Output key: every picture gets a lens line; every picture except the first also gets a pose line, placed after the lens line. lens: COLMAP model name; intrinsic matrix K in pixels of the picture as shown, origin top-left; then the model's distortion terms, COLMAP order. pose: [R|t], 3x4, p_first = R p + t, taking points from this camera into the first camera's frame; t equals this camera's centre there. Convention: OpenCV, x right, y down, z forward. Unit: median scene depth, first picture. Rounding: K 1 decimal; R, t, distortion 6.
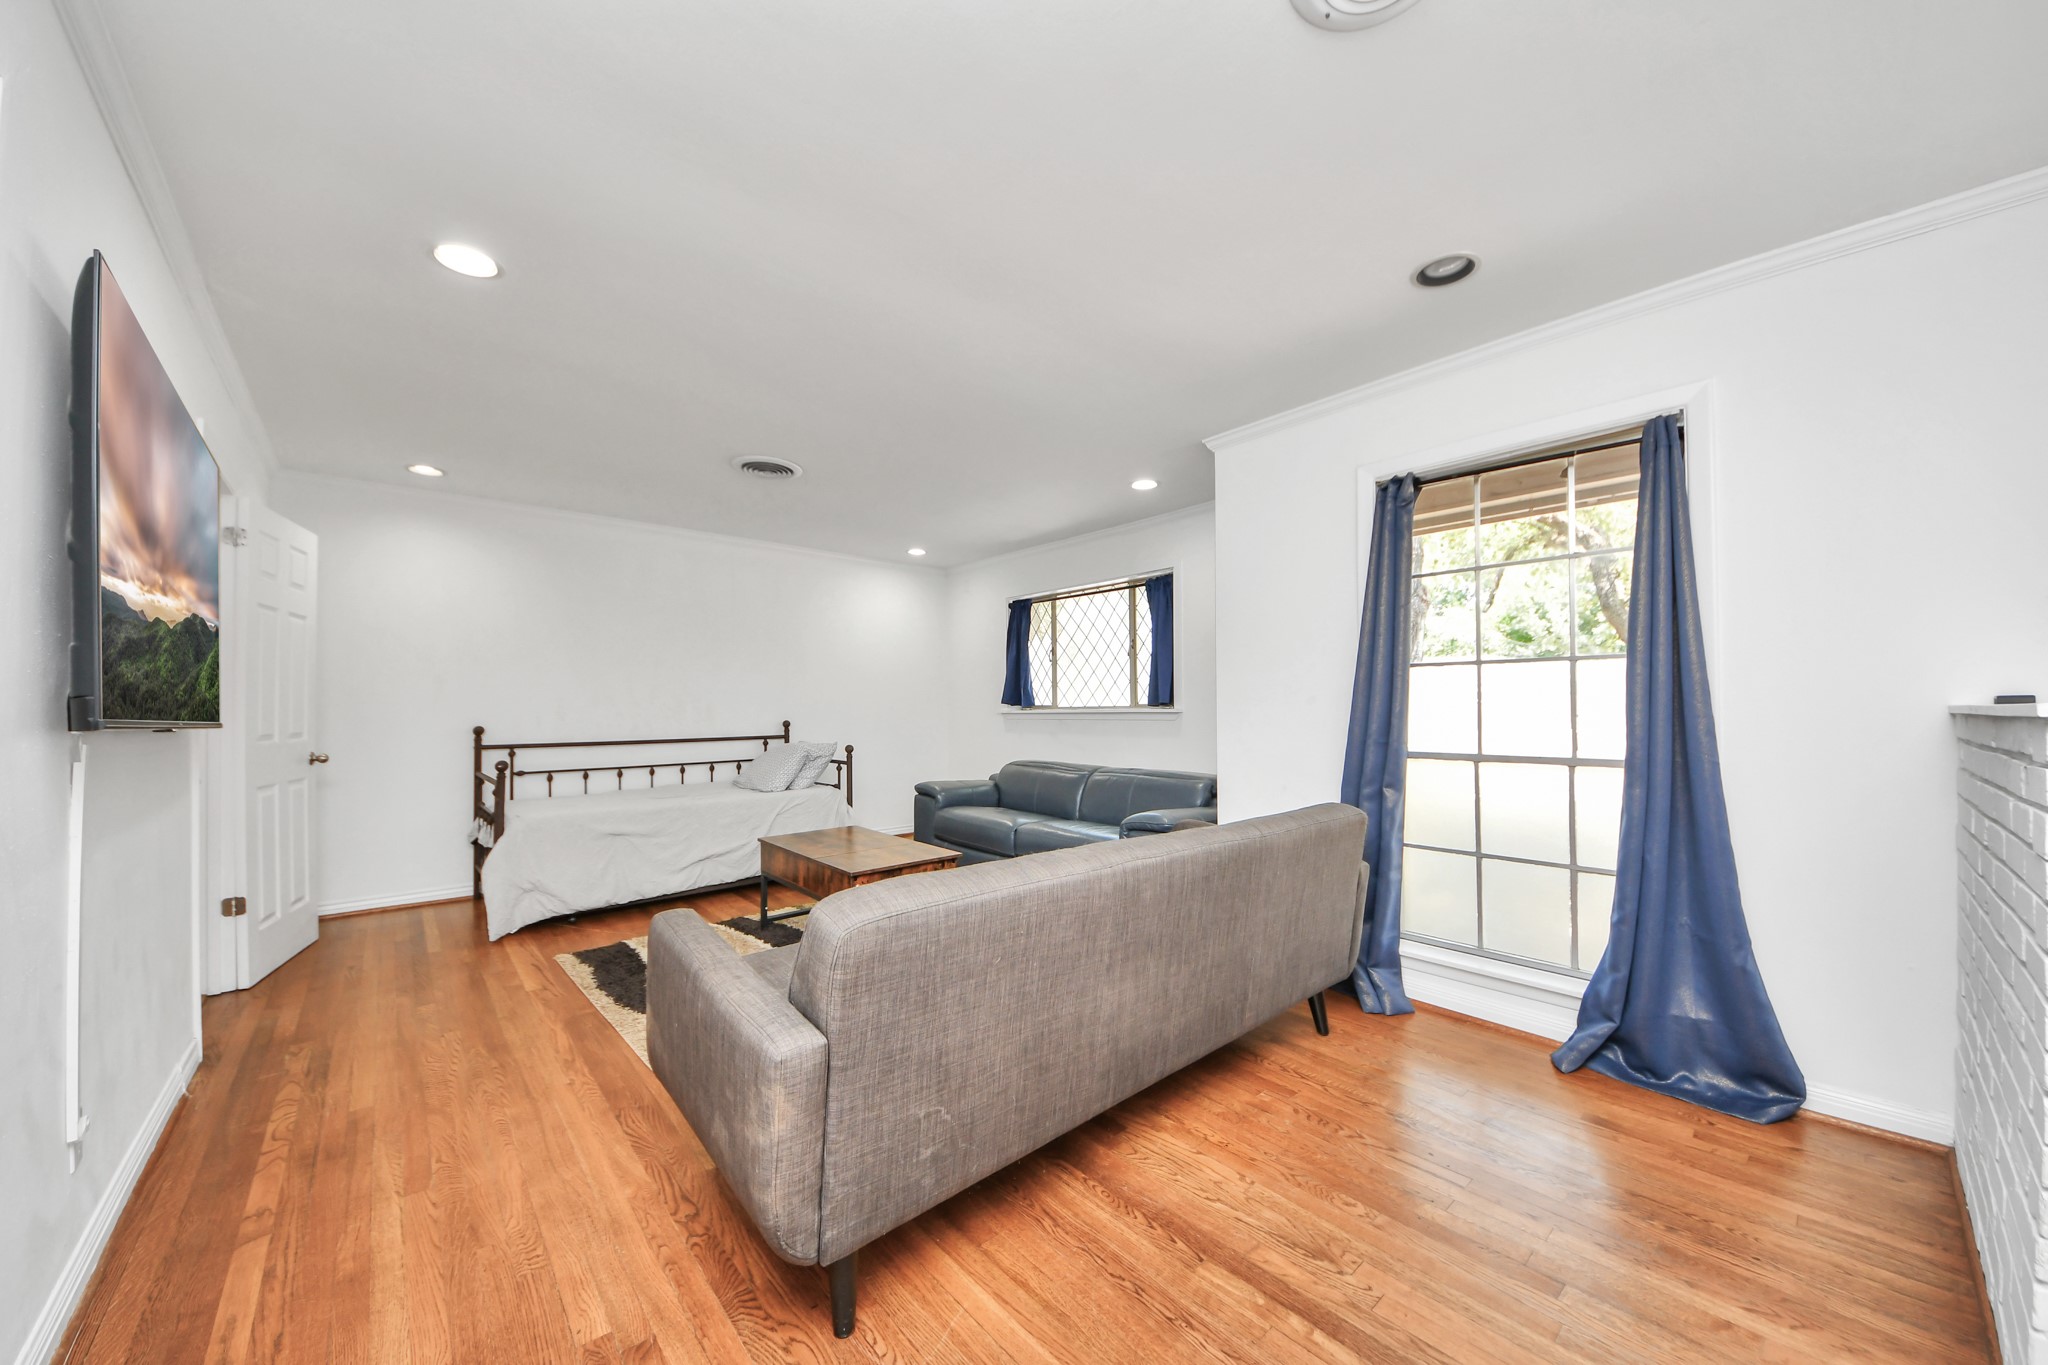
lens RADIAL K [[726.2, 0, 1020.2], [0, 726.2, 699.8], [0, 0, 1]] dist [0.026834, -0.019351]
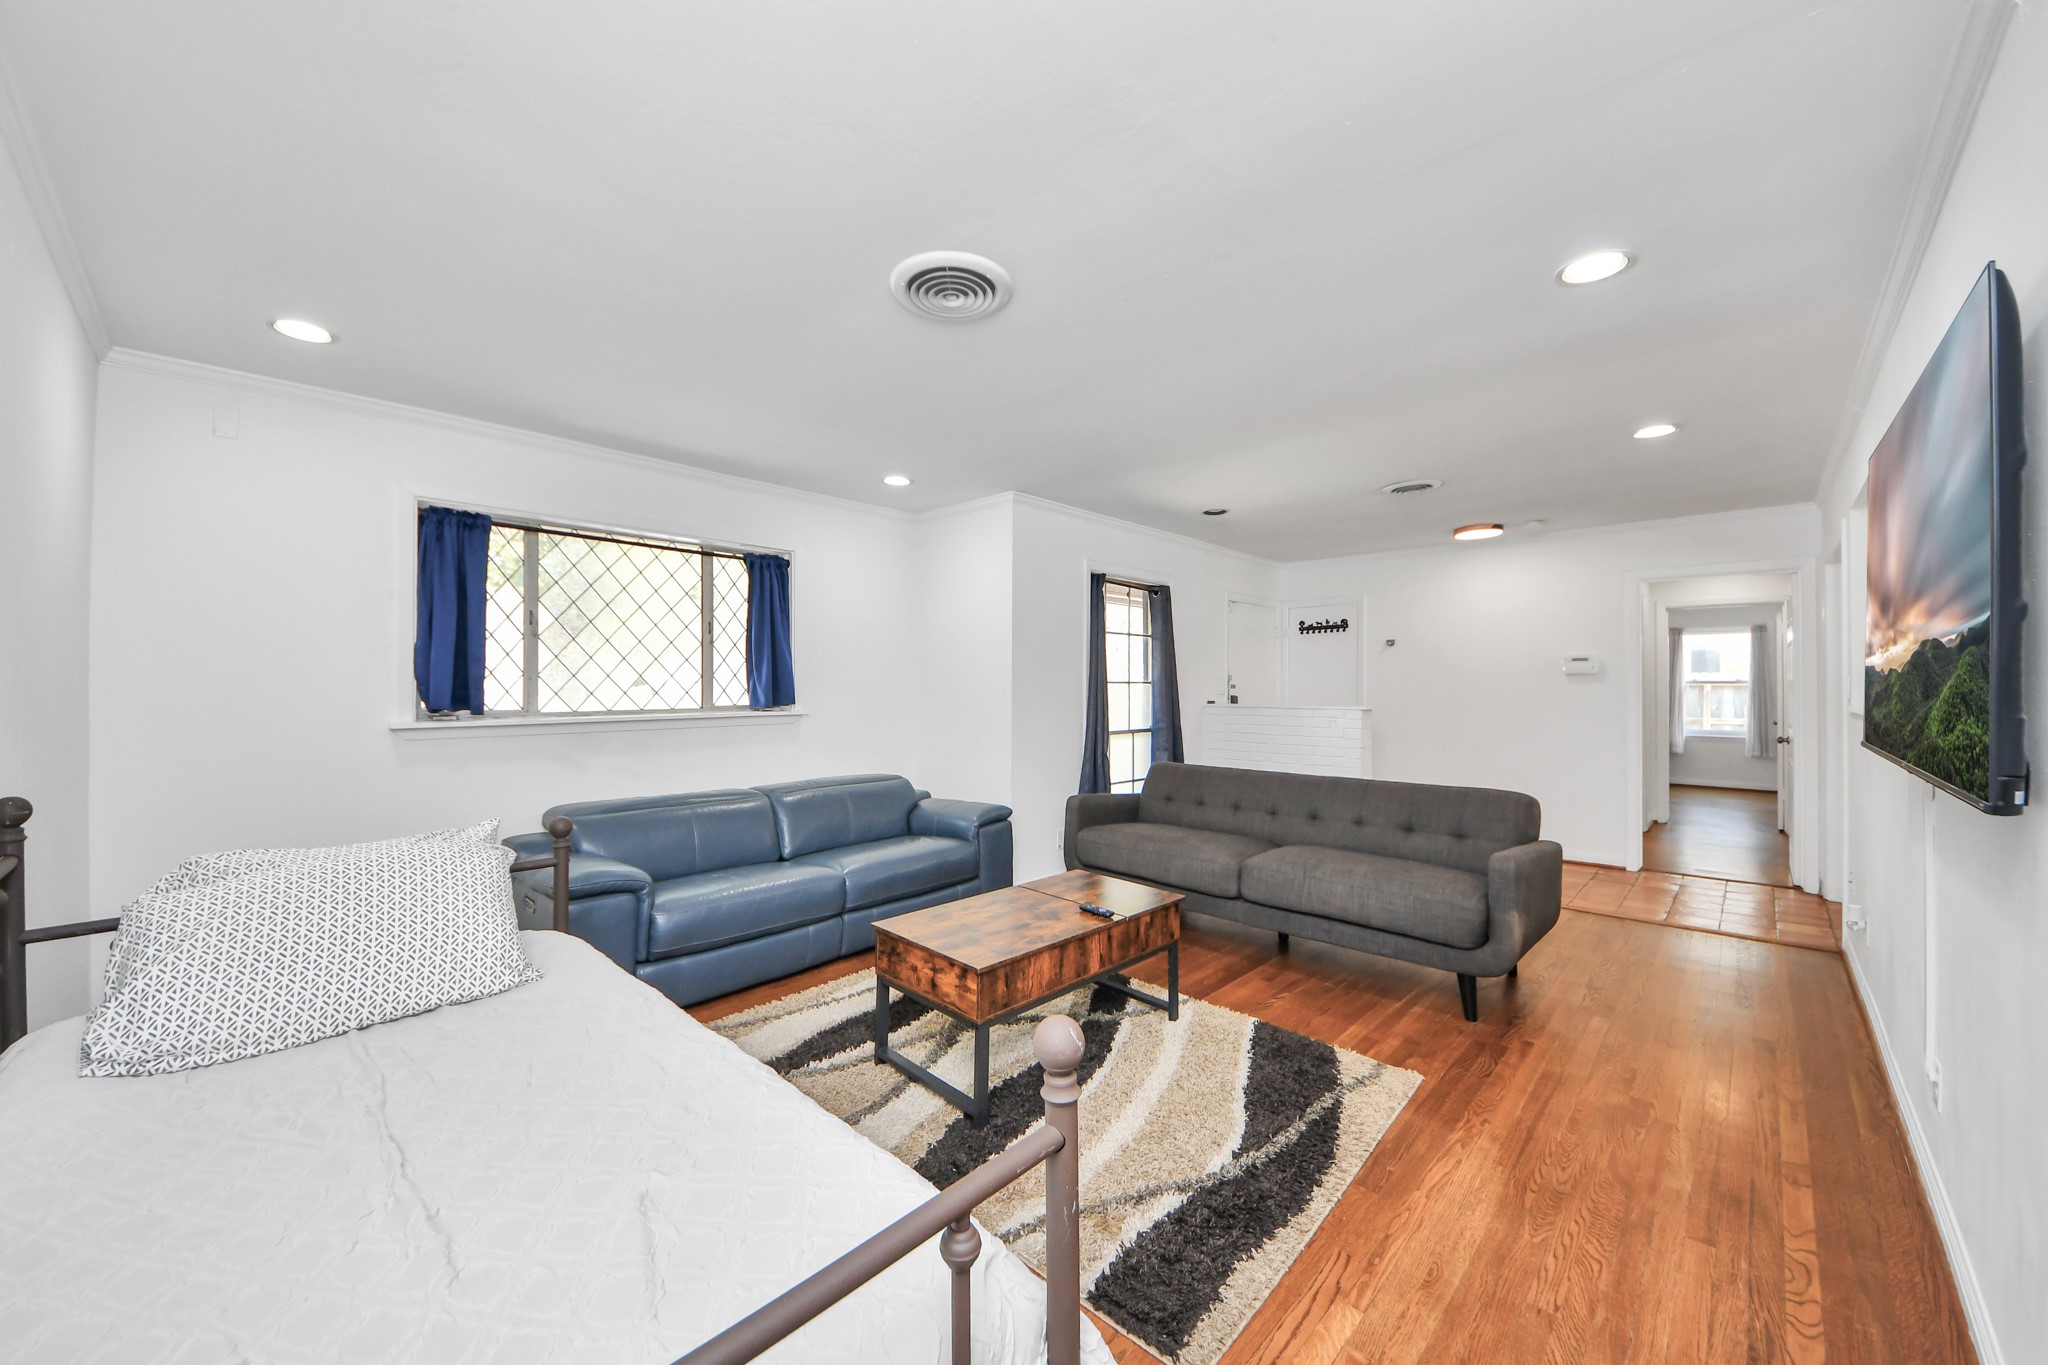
lens RADIAL K [[733.6, 0, 1032.3], [0, 733.6, 700.5], [0, 0, 1]] dist [0.013187, -0.008194]
pose [[-0.098123, -0.018079, 0.995010, -1.125405], [-0.014040, 0.999761, 0.016781, -0.030298], [-0.995075, -0.012324, -0.098353, 1.259772]]
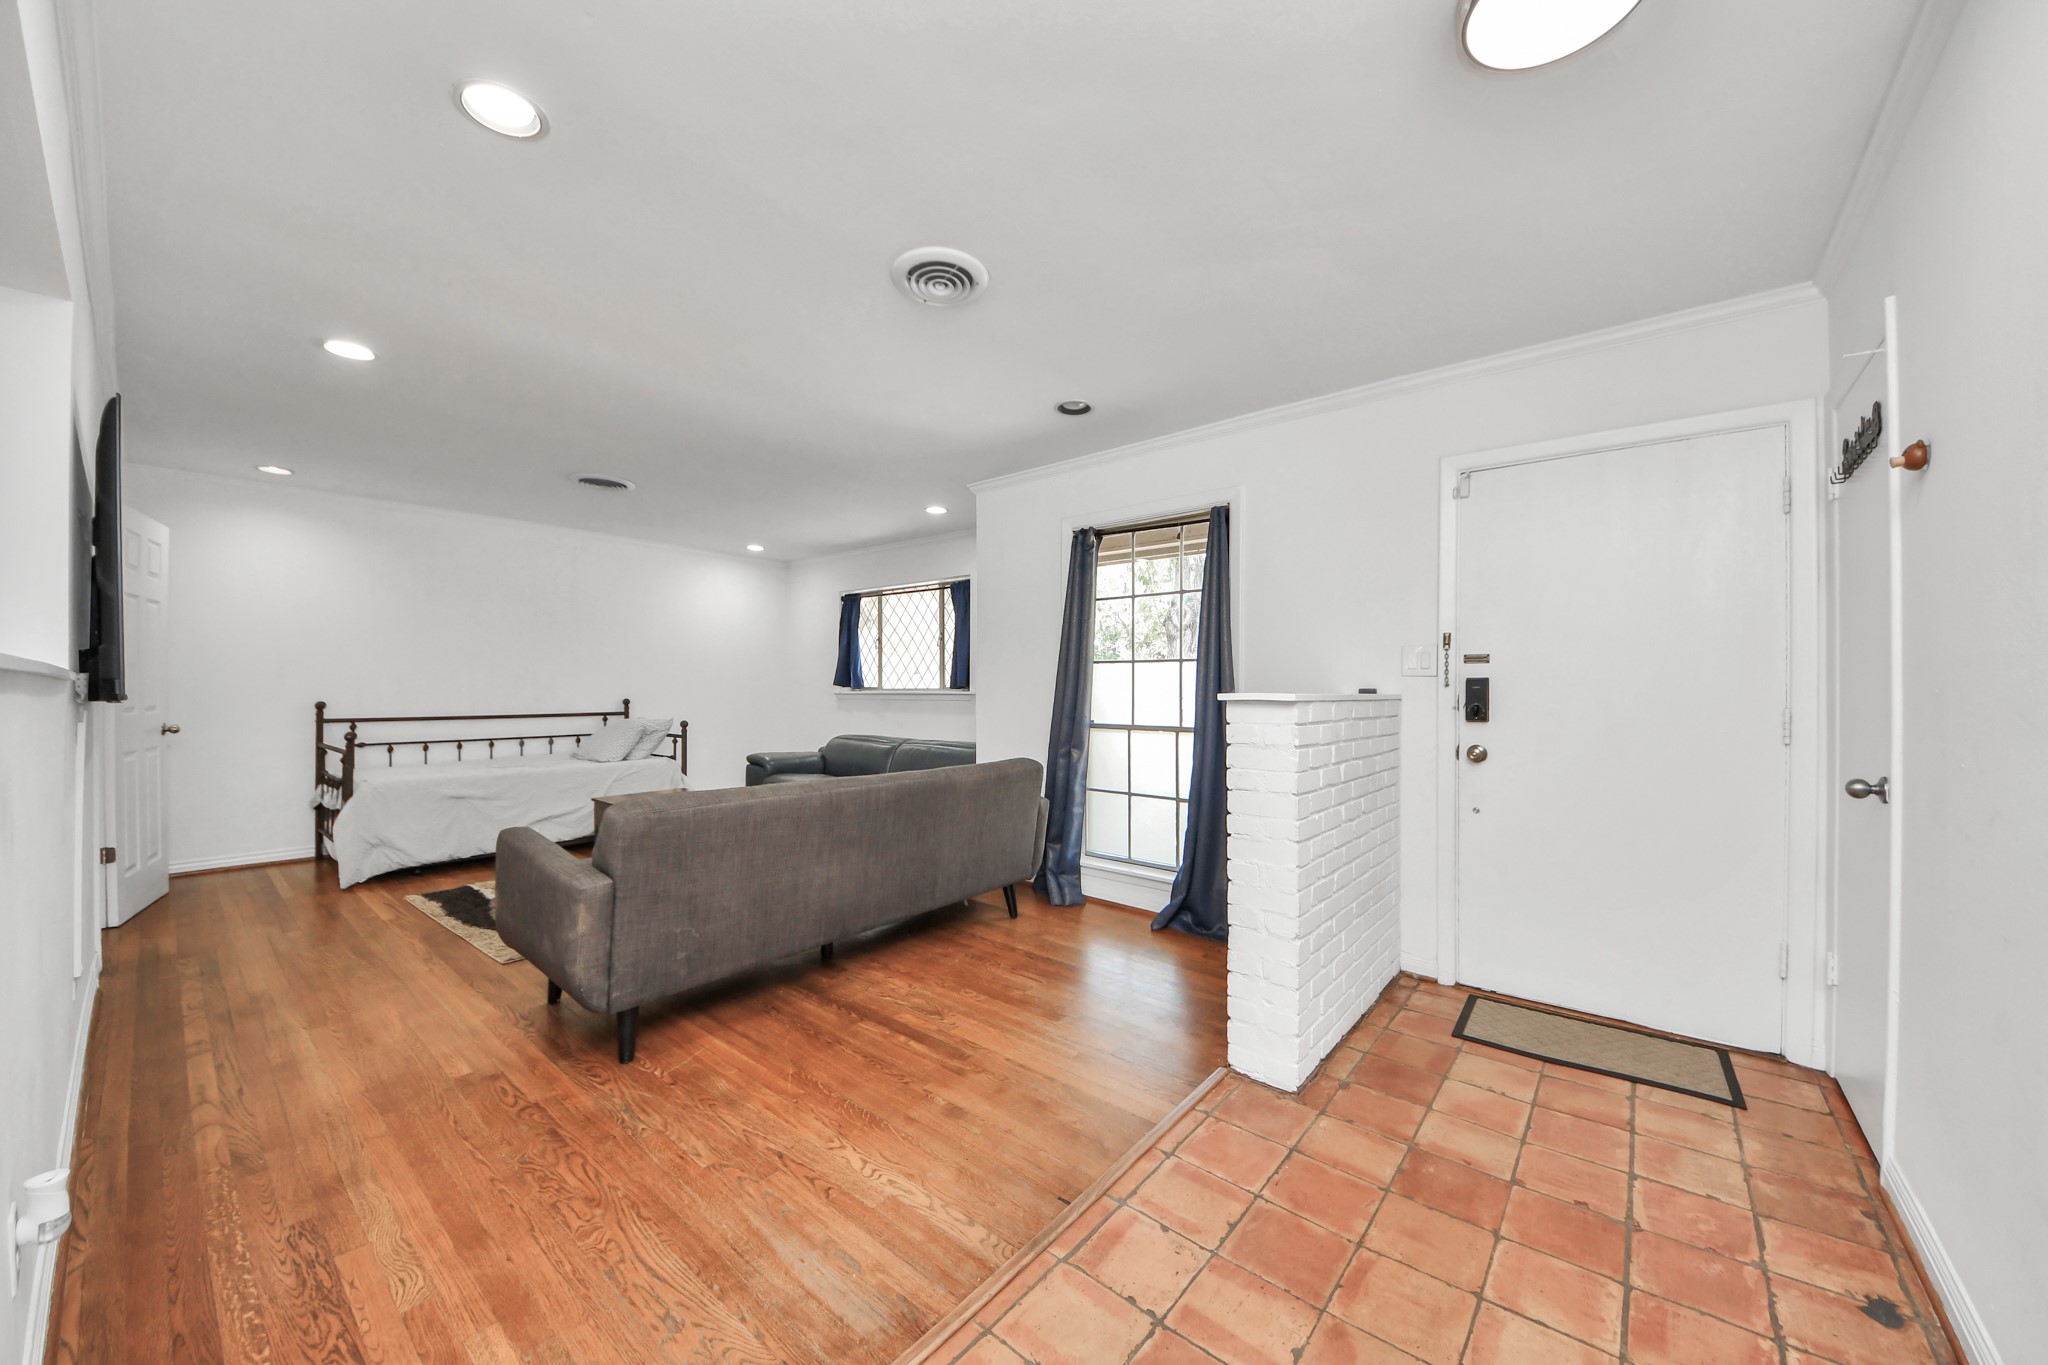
lens RADIAL K [[738.4, 0, 1036.5], [0, 738.4, 688.2], [0, 0, 1]] dist [0.012535, -0.015490]
pose [[0.985049, 0.009507, 0.172011, 0.172954], [-0.011194, 0.999898, 0.008843, -0.007891], [-0.171909, -0.010636, 0.985055, -0.371249]]
